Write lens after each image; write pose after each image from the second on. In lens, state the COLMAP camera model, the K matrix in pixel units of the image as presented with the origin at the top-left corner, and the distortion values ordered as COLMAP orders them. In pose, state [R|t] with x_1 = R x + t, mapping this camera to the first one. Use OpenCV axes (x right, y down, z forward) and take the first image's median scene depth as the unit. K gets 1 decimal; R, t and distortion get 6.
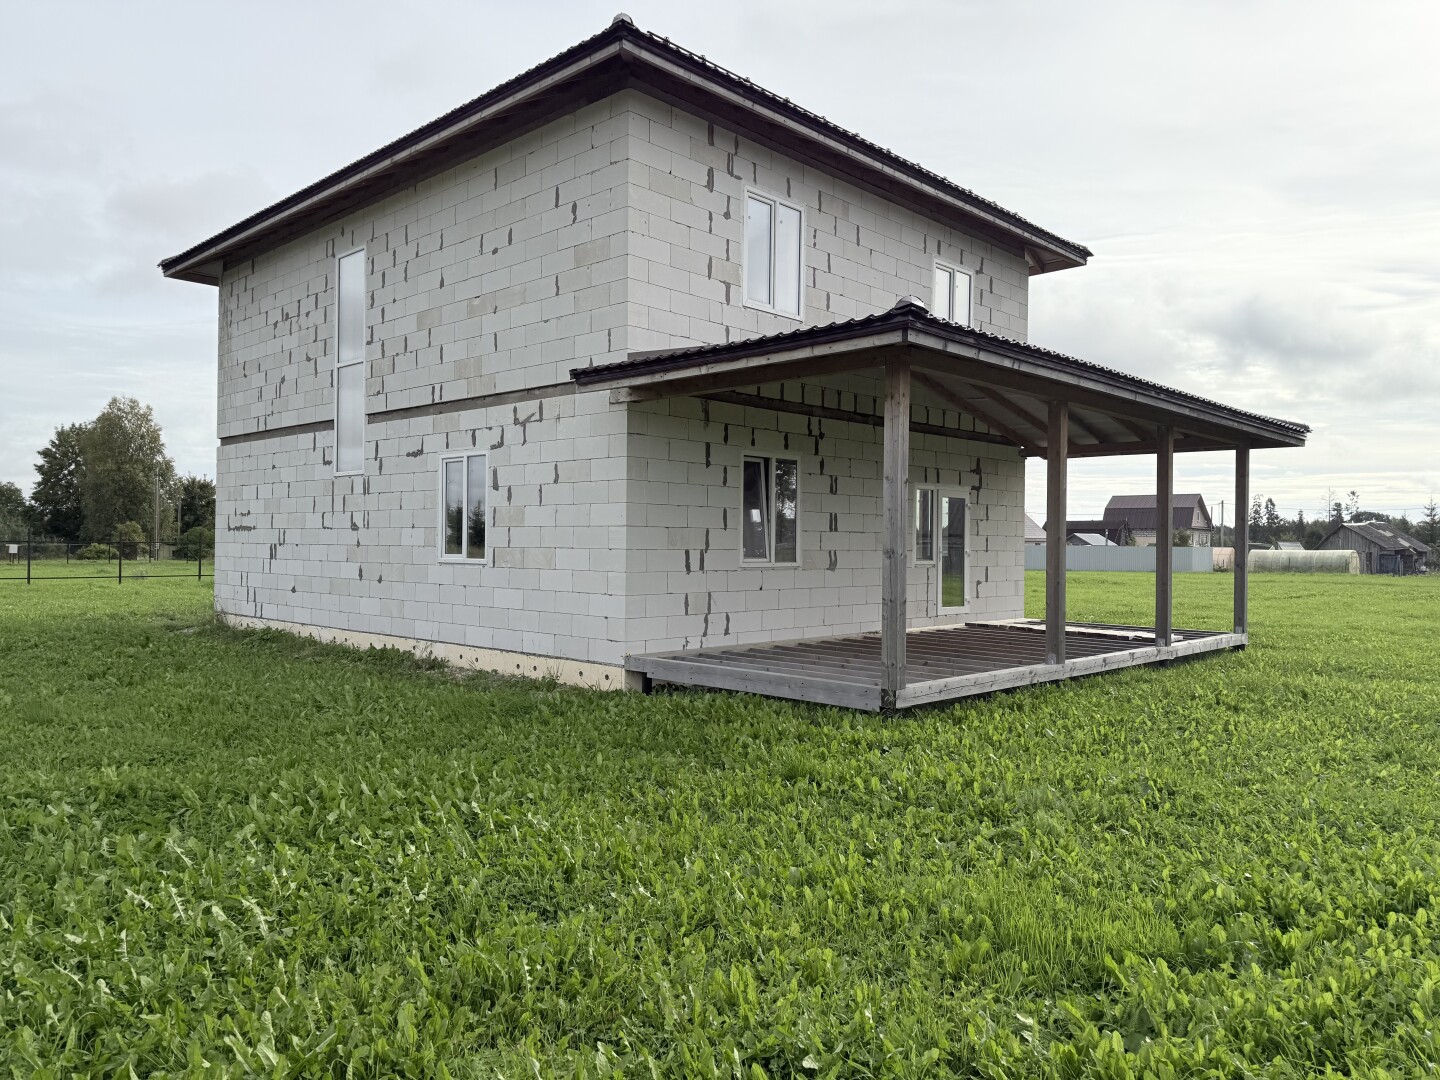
lens RADIAL K [[1013.6, 0, 718.4], [0, 1013.6, 546.0], [0, 0, 1]] dist [0.155256, -0.265081]
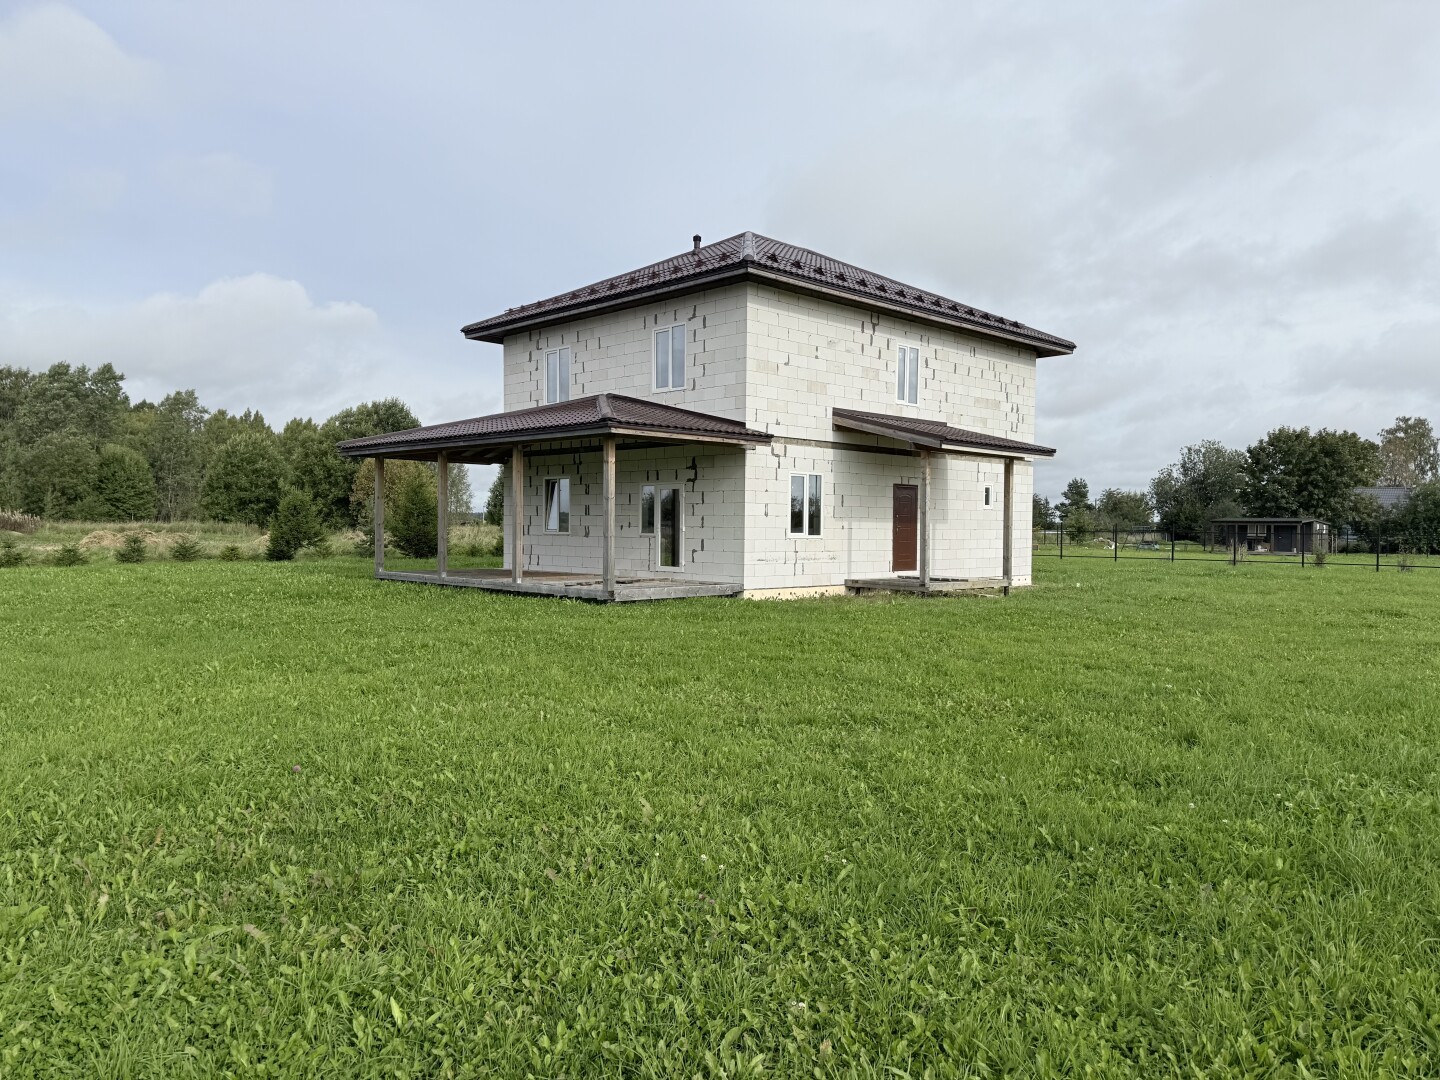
lens RADIAL K [[1013.6, 0, 718.4], [0, 1013.6, 546.0], [0, 0, 1]] dist [0.155256, -0.265081]
pose [[-0.036363, 0.010618, -0.999282, 2.278985], [-0.009204, 0.999898, 0.010959, 0.021513], [0.999296, 0.009596, -0.036262, 1.564063]]
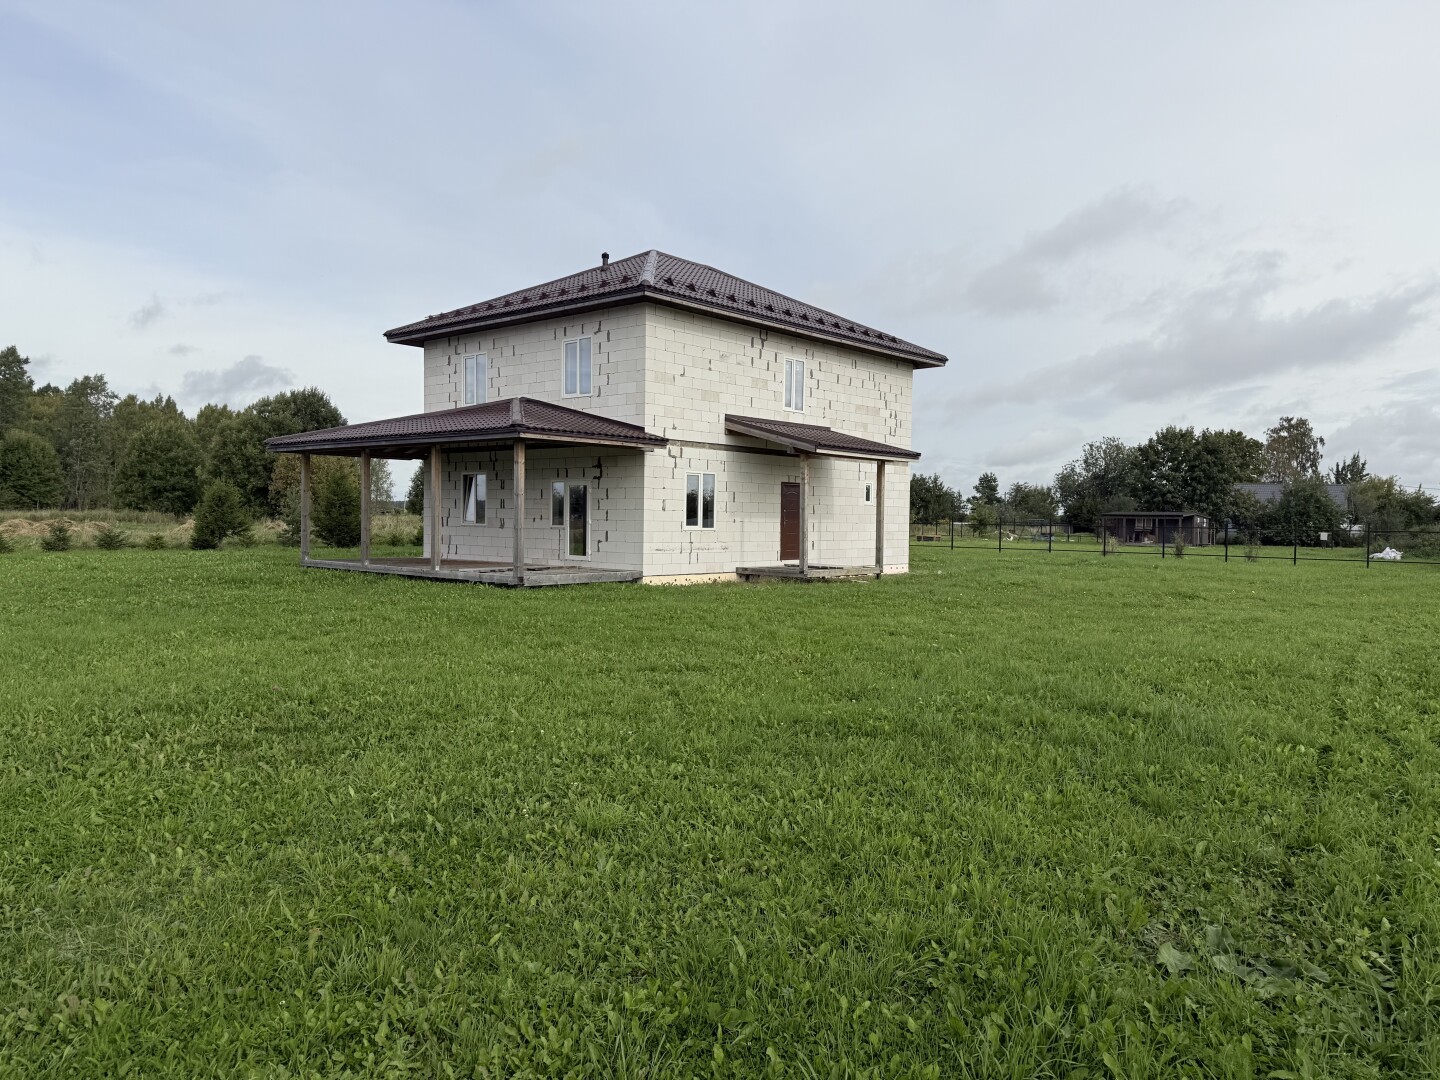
lens RADIAL K [[1004.7, 0, 720.0], [0, 1004.7, 540.0], [0, 0, 1]] dist [0.137783, -0.198912]
pose [[0.038144, 0.014313, -0.999170, 2.485818], [-0.013423, 0.999815, 0.013810, 0.016421], [0.999182, 0.012885, 0.038329, 1.620816]]
